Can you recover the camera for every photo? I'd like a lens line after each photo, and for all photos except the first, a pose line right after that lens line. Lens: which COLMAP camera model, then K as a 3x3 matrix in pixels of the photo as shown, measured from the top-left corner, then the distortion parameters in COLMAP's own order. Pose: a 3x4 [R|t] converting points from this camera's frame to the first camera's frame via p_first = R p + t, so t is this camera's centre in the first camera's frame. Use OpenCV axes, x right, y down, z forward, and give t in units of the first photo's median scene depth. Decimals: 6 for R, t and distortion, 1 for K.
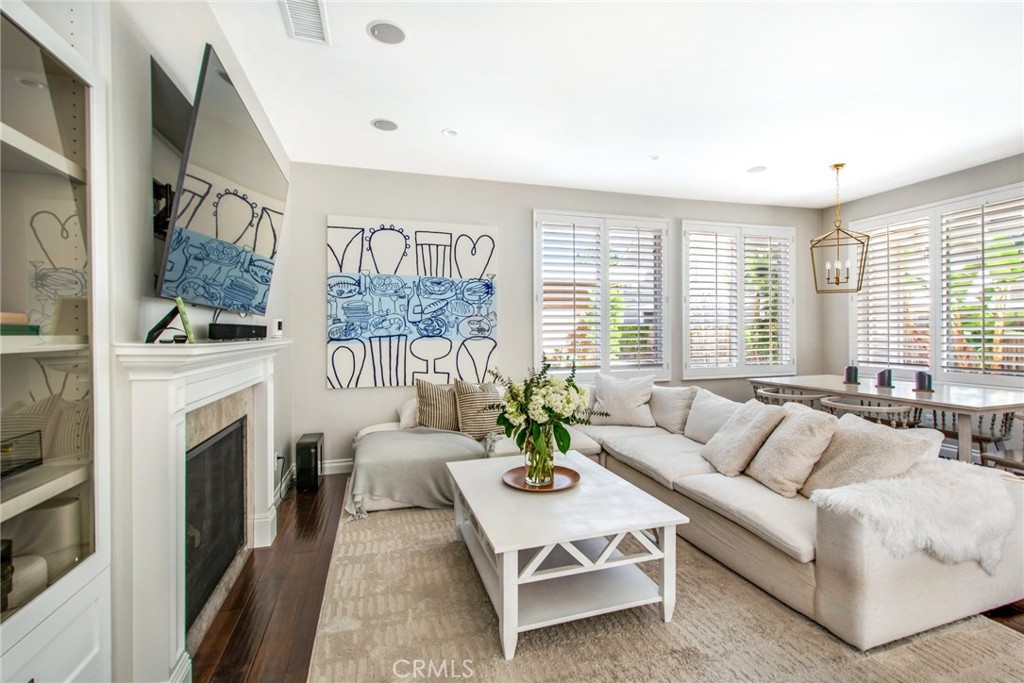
lens RADIAL K [[461.6, 0, 519.8], [0, 461.6, 335.3], [0, 0, 1]] dist [0.008363, -0.000917]
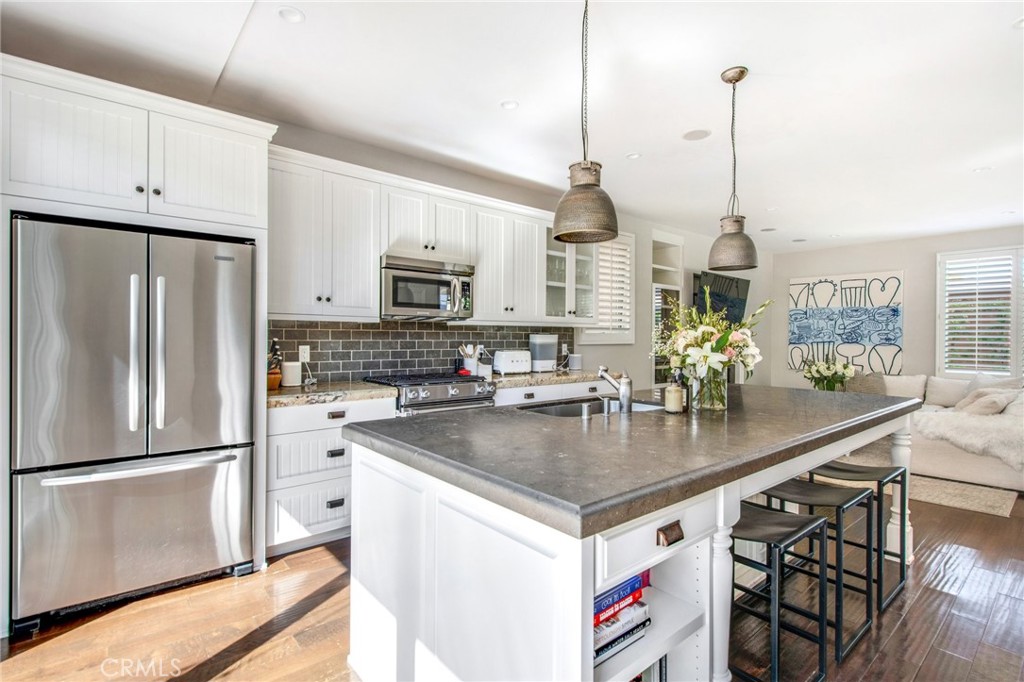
lens RADIAL K [[489.5, 0, 516.6], [0, 489.5, 336.0], [0, 0, 1]] dist [0.004745, -0.000282]
pose [[0.385434, 0.007627, -0.922704, 1.014280], [-0.016788, 0.999858, 0.001252, -0.004471], [0.922583, 0.015008, 0.385508, -0.823192]]
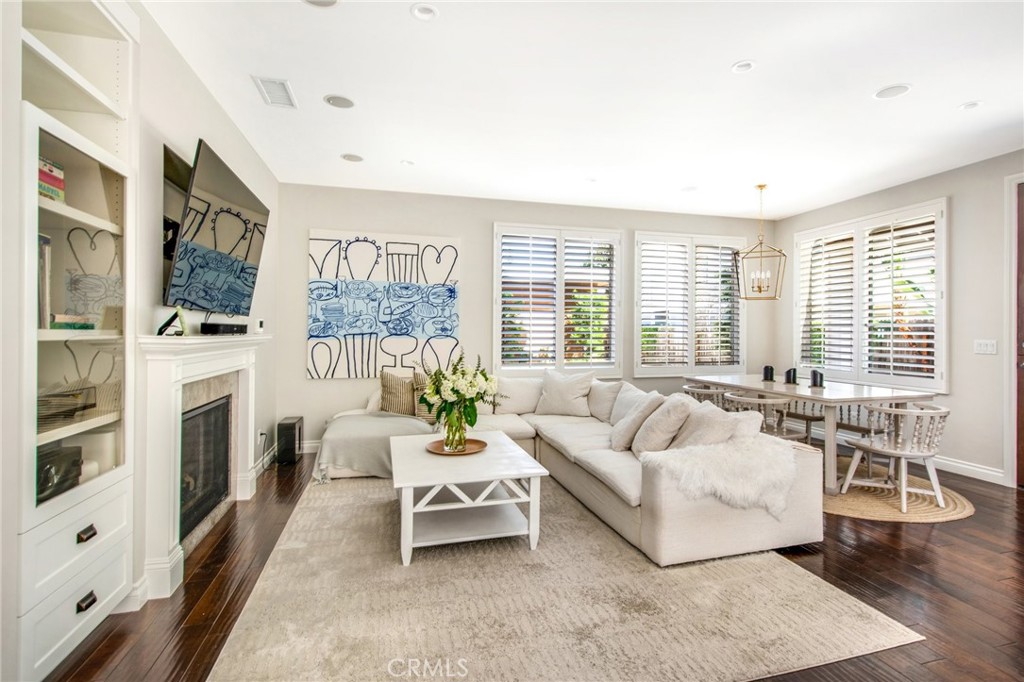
lens RADIAL K [[489.5, 0, 522.5], [0, 489.5, 332.1], [0, 0, 1]] dist [0.004745, -0.000282]
pose [[0.999292, 0.011614, -0.035774, 0.161155], [-0.011870, 0.999905, -0.006948, 0.000588], [0.035689, 0.007368, 0.999336, -0.202658]]
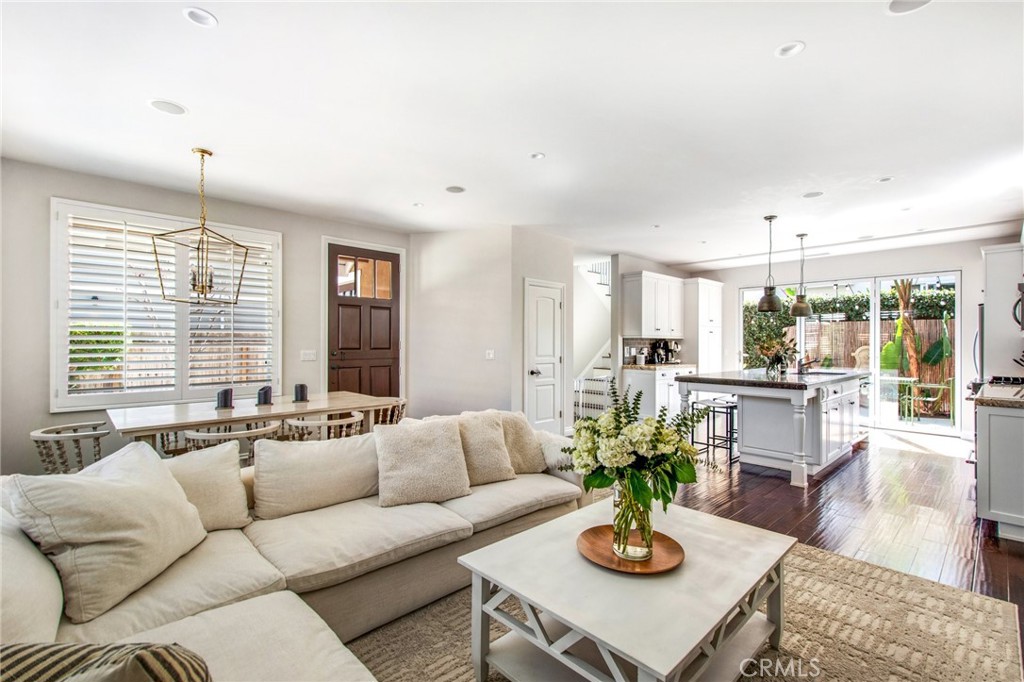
lens RADIAL K [[461.6, 0, 515.5], [0, 461.6, 347.6], [0, 0, 1]] dist [0.008363, -0.000917]
pose [[-0.451357, -0.001163, 0.892343, -0.322610], [0.010957, 0.999917, 0.006846, -0.011885], [-0.892276, 0.012867, -0.451306, 0.903634]]
